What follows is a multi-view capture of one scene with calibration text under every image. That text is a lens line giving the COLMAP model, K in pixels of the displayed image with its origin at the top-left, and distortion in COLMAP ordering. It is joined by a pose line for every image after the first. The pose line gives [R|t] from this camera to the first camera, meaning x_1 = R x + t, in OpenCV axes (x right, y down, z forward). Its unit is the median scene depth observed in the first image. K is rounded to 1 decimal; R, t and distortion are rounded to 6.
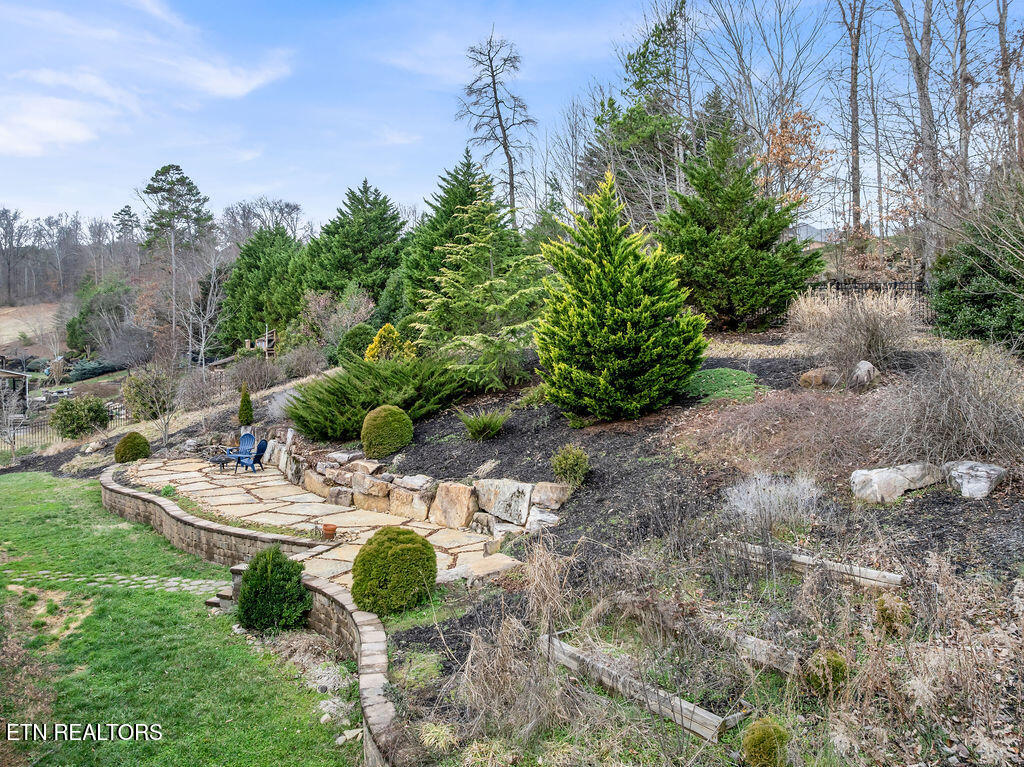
lens RADIAL K [[731.6, 0, 517.9], [0, 731.6, 379.4], [0, 0, 1]] dist [-0.034390, -0.003485]
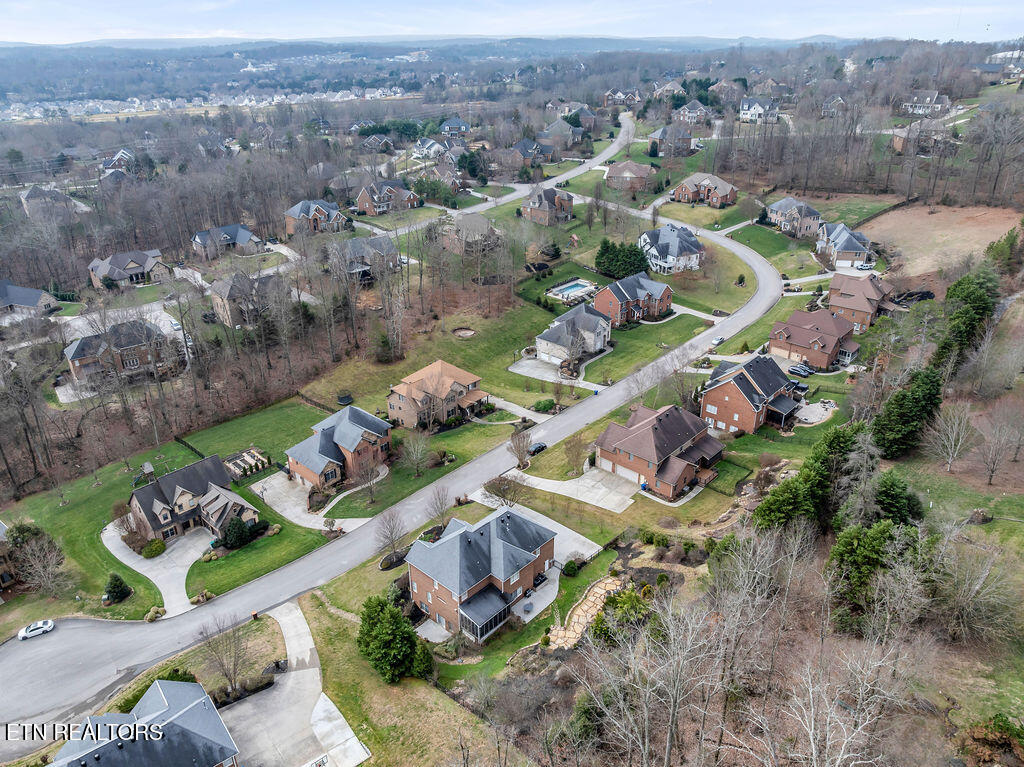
lens RADIAL K [[731.6, 0, 517.9], [0, 731.6, 379.4], [0, 0, 1]] dist [-0.034390, -0.003485]
pose [[0.214079, 0.425158, -0.879438, 3.872525], [-0.028561, 0.902650, 0.429427, -3.996096], [0.976399, -0.066814, 0.205381, -0.630454]]
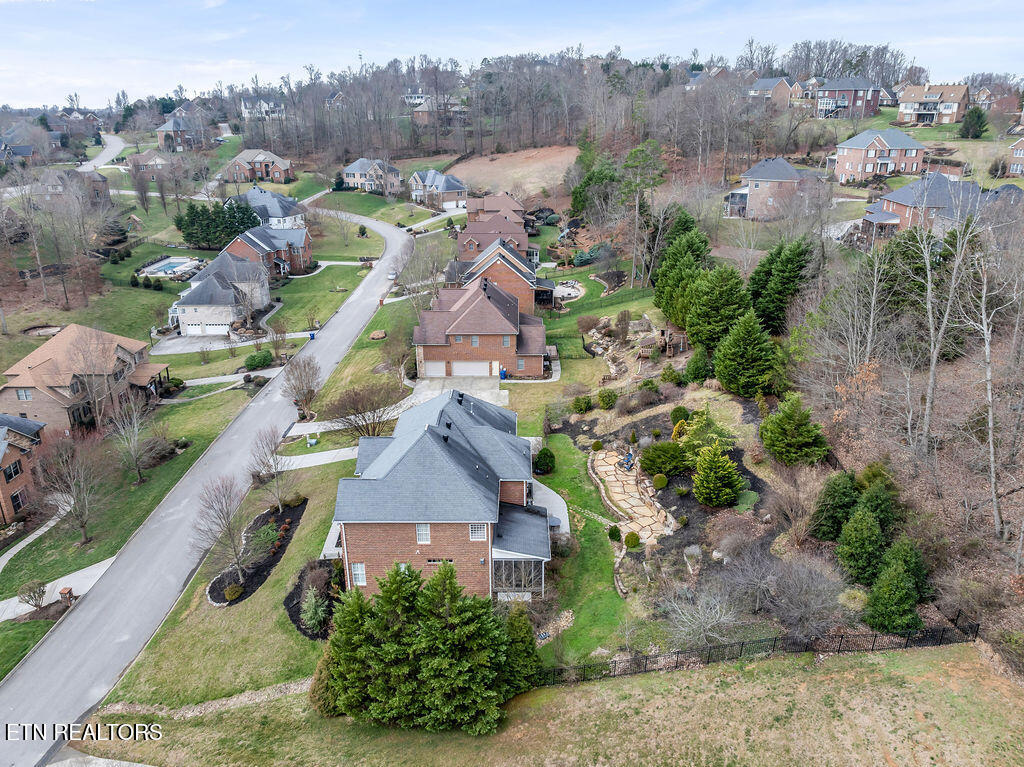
lens RADIAL K [[731.6, 0, 517.9], [0, 731.6, 379.4], [0, 0, 1]] dist [-0.034390, -0.003485]
pose [[0.813411, 0.200851, -0.545913, 1.126732], [-0.015787, 0.945773, 0.324445, -1.577764], [0.581475, -0.255289, 0.772473, -2.062998]]
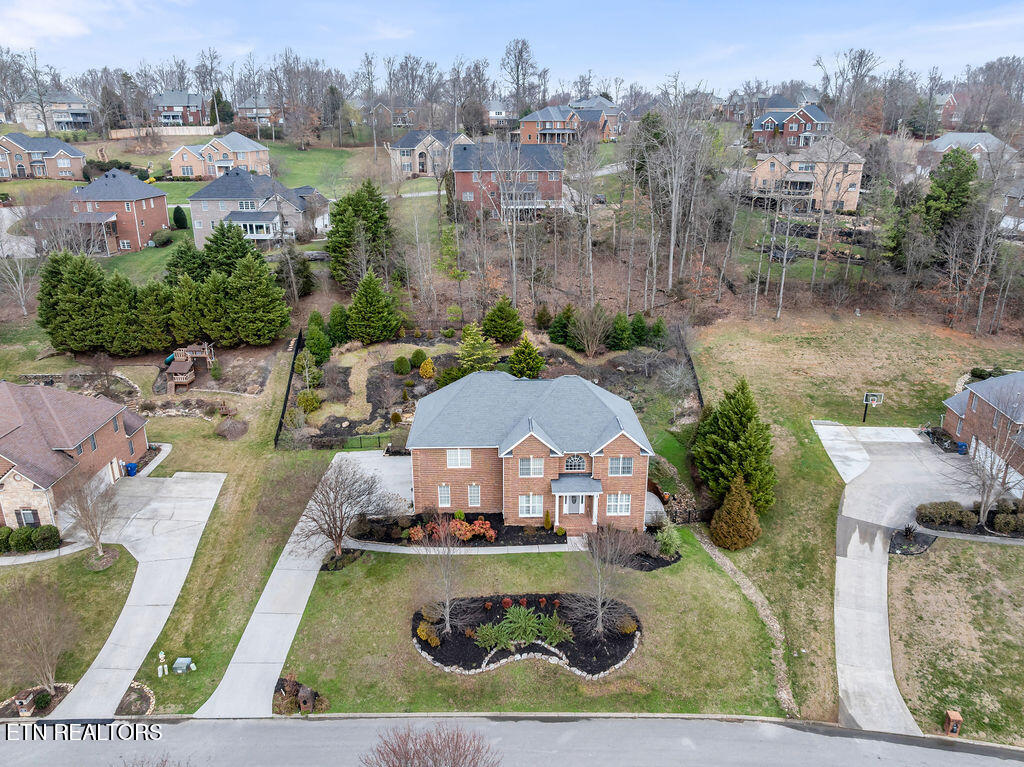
lens RADIAL K [[727.1, 0, 512.0], [0, 727.1, 383.5], [0, 0, 1]] dist [-0.023852, 0.001755]
pose [[0.559818, -0.275554, 0.781456, -3.682514], [0.025766, 0.948419, 0.315970, -1.429638], [-0.828215, -0.156751, 0.538043, -1.568959]]
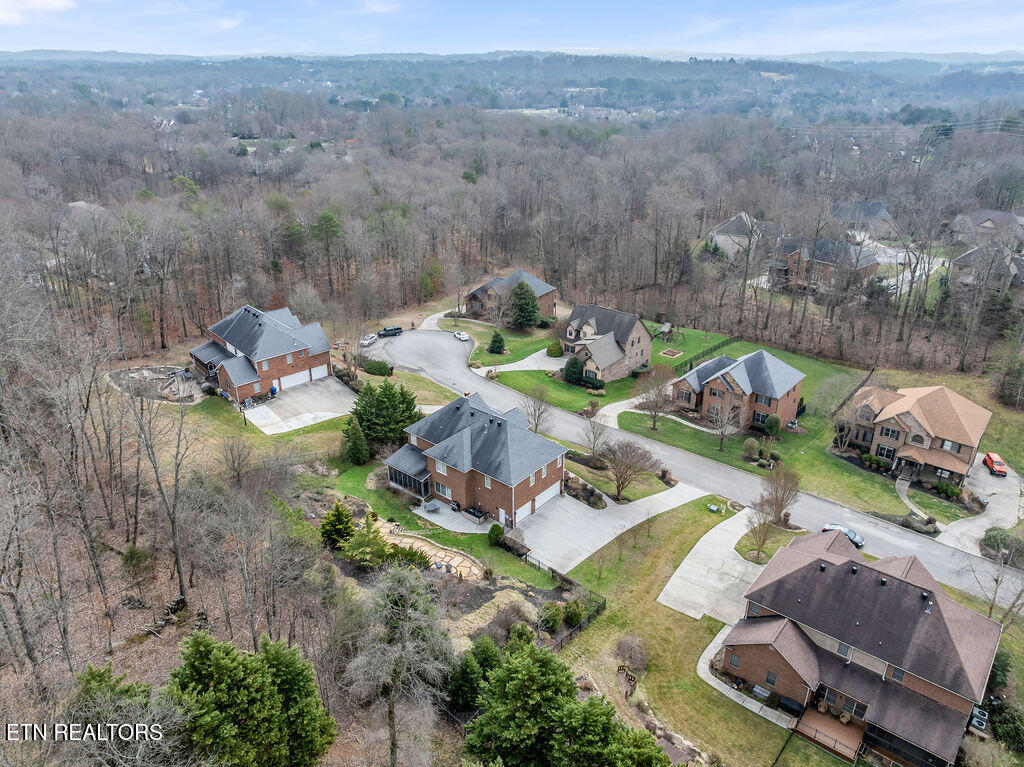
lens RADIAL K [[731.6, 0, 517.9], [0, 731.6, 379.4], [0, 0, 1]] dist [-0.034390, -0.003485]
pose [[-0.966265, 0.110120, -0.232821, 0.001987], [-0.004474, 0.896669, 0.442678, -2.820130], [0.257511, 0.428786, -0.865928, 4.644960]]
